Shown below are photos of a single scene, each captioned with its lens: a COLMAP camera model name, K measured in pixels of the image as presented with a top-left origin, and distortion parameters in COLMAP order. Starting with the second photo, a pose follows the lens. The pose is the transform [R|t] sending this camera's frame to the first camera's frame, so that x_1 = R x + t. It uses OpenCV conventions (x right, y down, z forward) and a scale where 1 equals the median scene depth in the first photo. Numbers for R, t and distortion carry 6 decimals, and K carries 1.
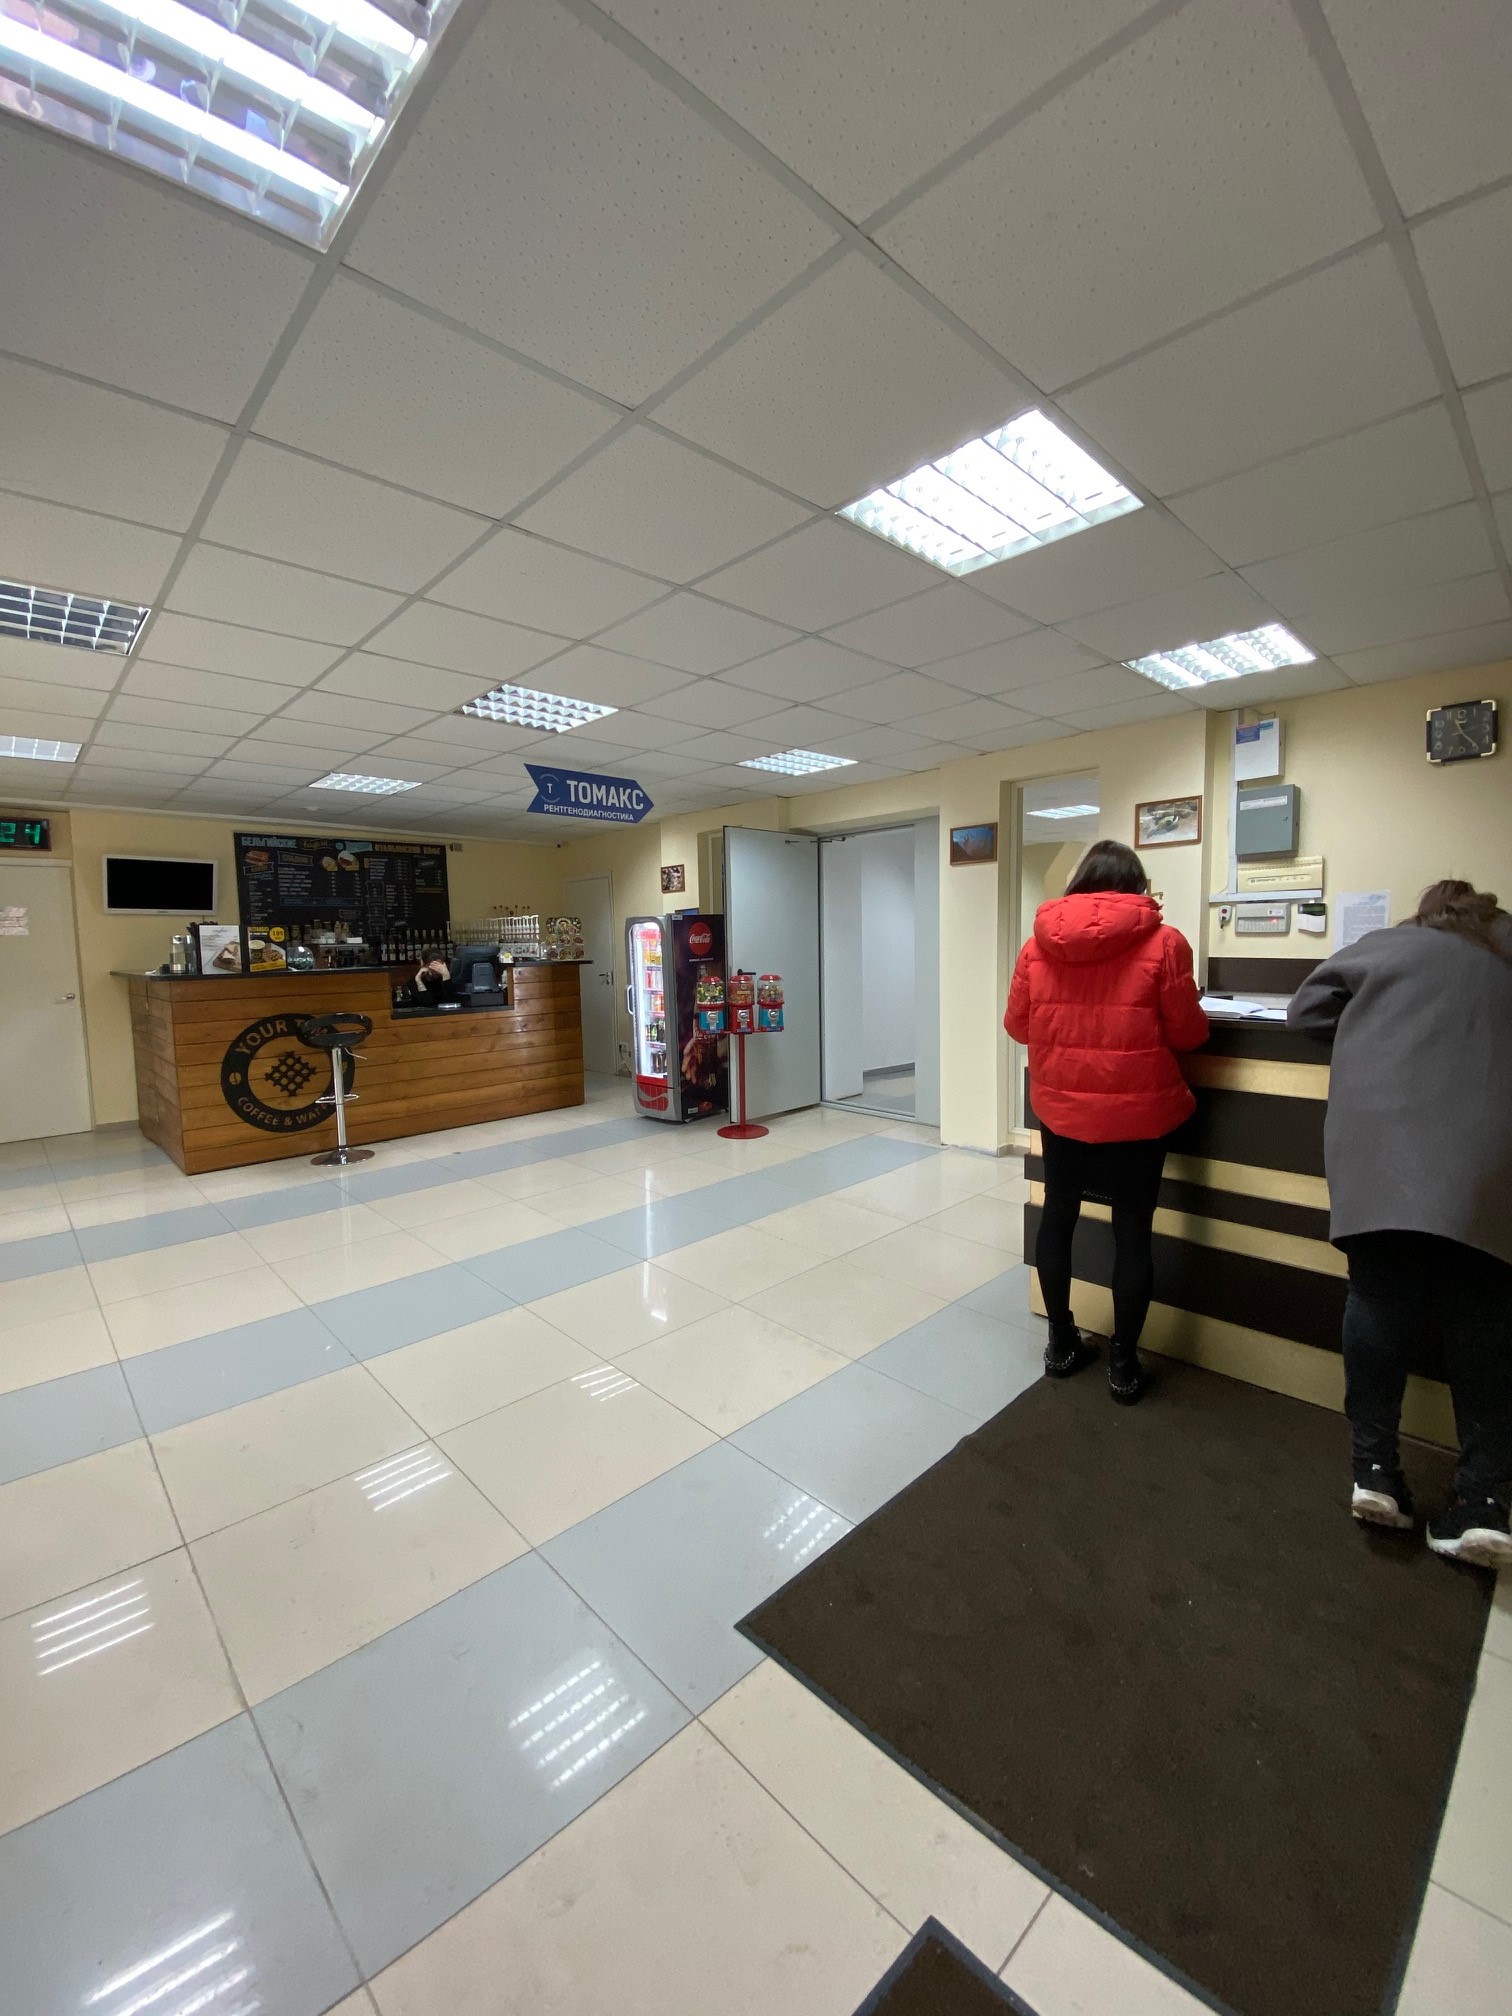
lens RADIAL K [[824.5, 0, 756.5], [0, 824.5, 1006.0], [0, 0, 1]] dist [0.003587, 0.000204]
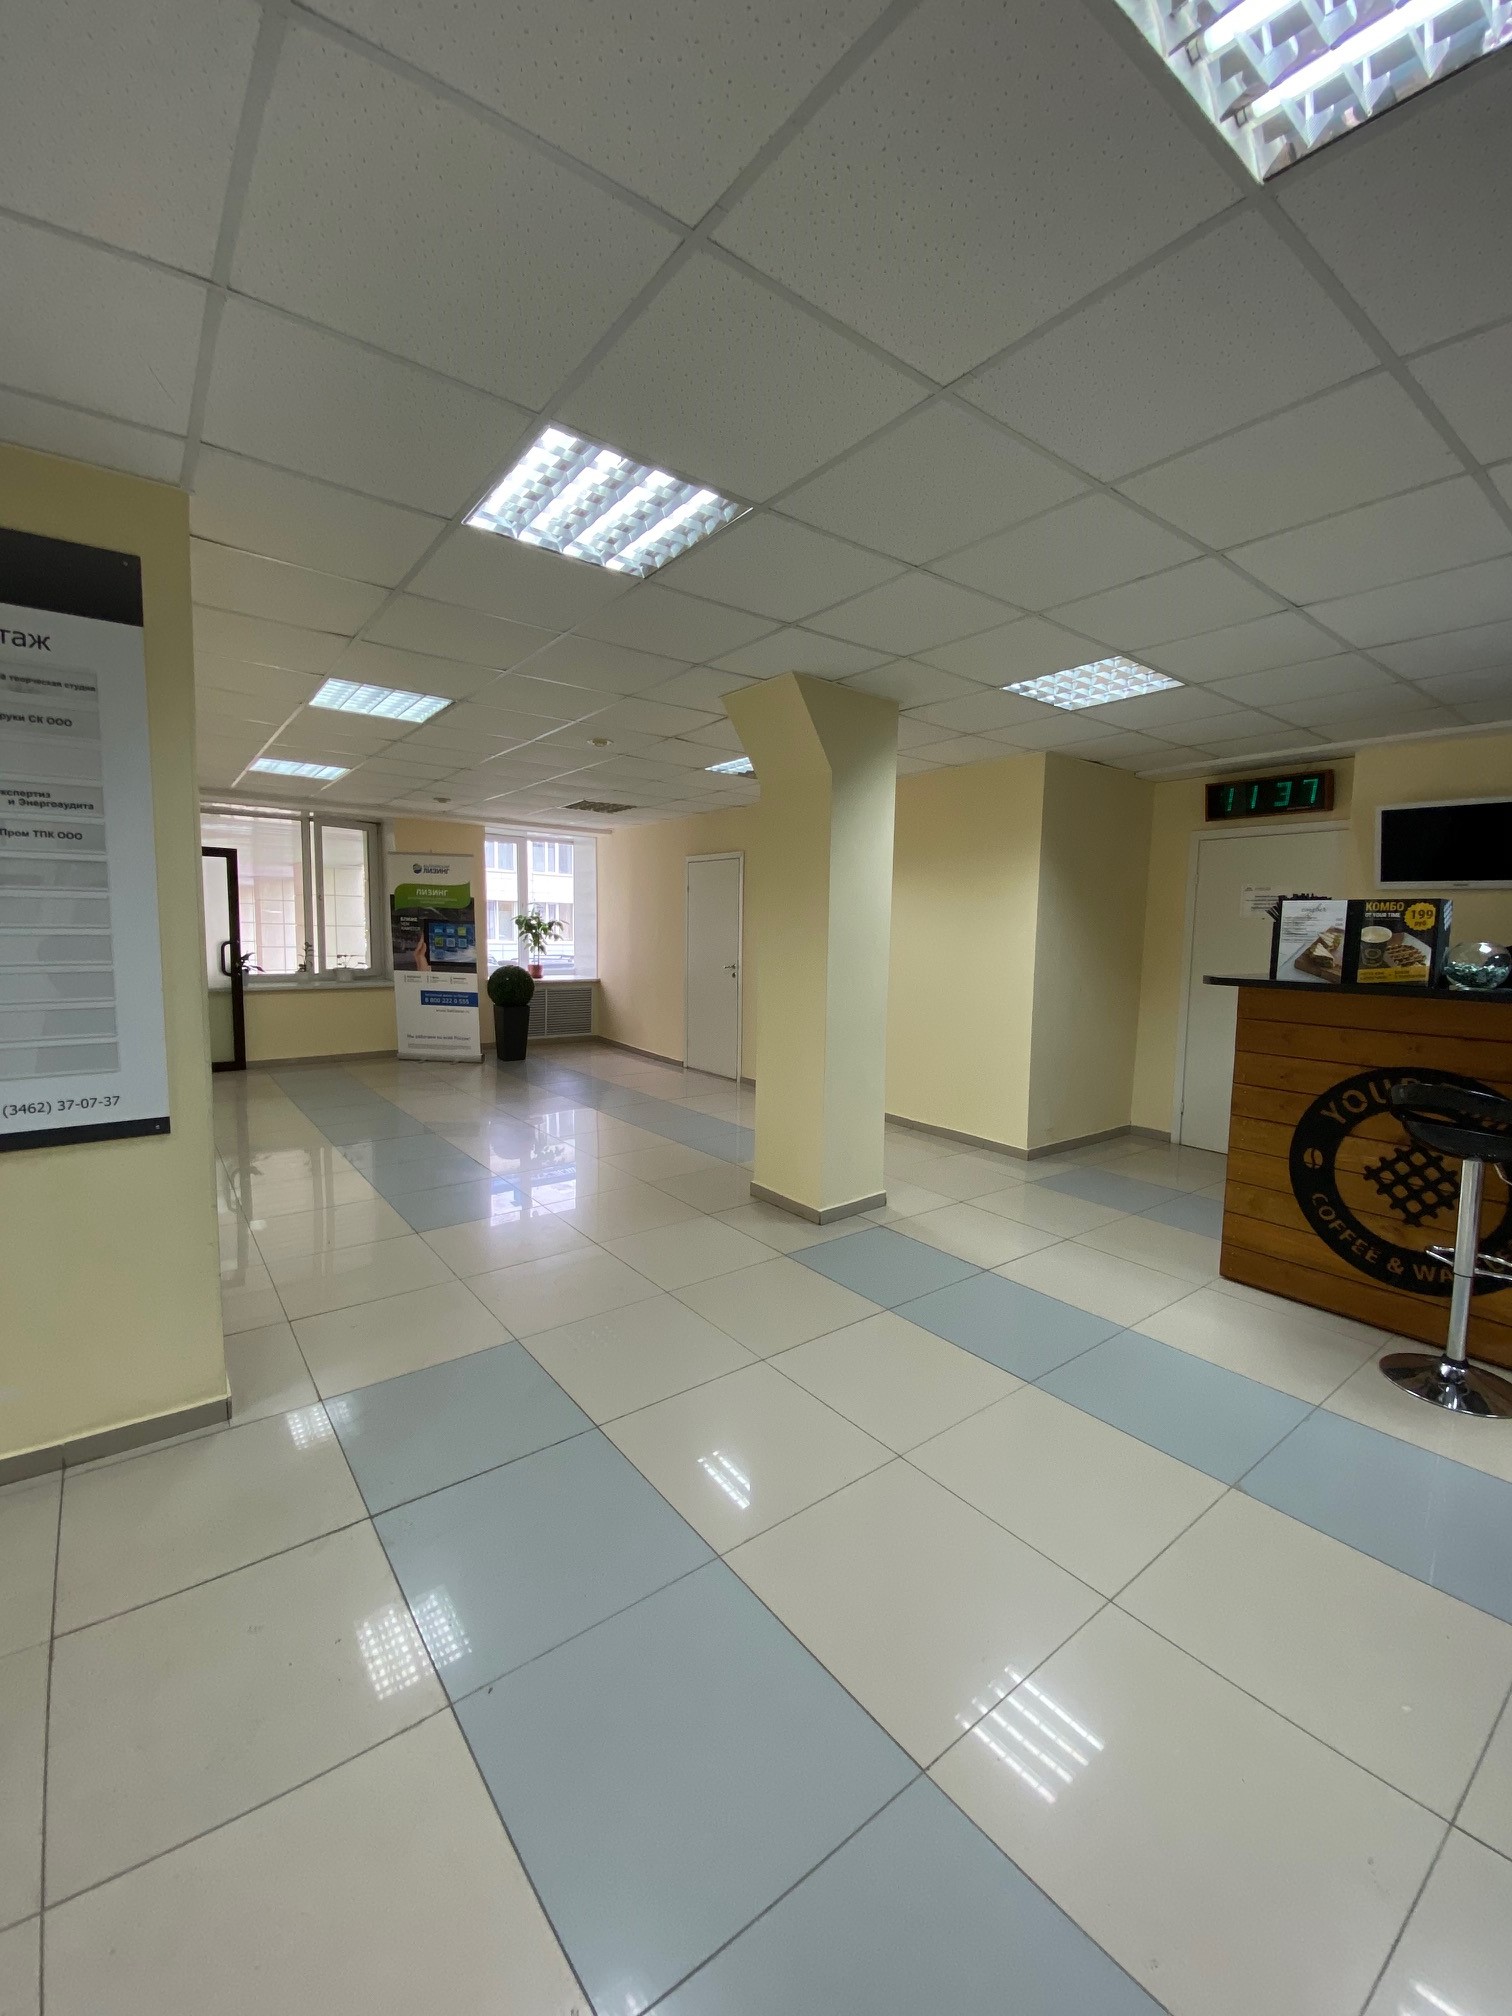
lens RADIAL K [[824.5, 0, 738.3], [0, 824.5, 998.7], [0, 0, 1]] dist [0.003587, 0.000204]
pose [[-0.119816, 0.099784, -0.987769, -0.004734], [-0.097656, 0.988927, 0.111746, -0.051156], [0.987982, 0.109850, -0.108745, 0.632913]]
